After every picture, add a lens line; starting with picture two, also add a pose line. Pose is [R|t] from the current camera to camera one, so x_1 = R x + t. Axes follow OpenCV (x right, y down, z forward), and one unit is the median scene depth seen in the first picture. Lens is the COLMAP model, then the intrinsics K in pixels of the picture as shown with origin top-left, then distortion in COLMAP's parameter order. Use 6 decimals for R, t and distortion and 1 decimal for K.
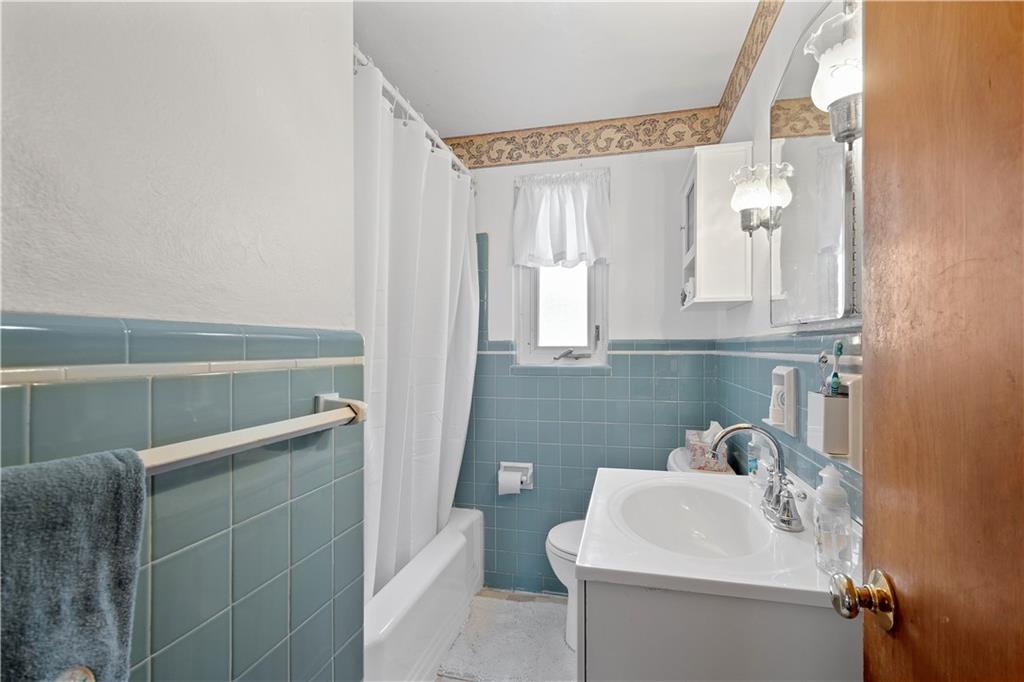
lens RADIAL K [[453.4, 0, 519.0], [0, 453.4, 348.3], [0, 0, 1]] dist [0.008259, -0.000036]
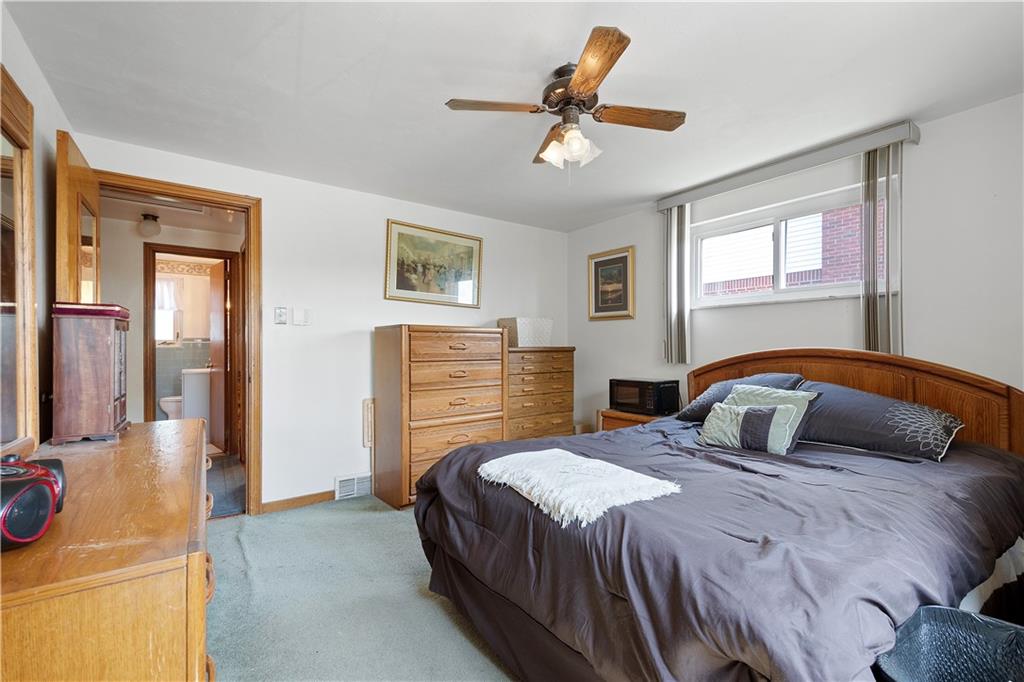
lens RADIAL K [[453.4, 0, 519.0], [0, 453.4, 348.3], [0, 0, 1]] dist [0.008259, -0.000036]
pose [[0.668217, -0.003395, 0.743959, -0.526434], [-0.004698, 0.999950, 0.008783, 0.011102], [-0.743952, -0.009364, 0.668168, -2.510264]]
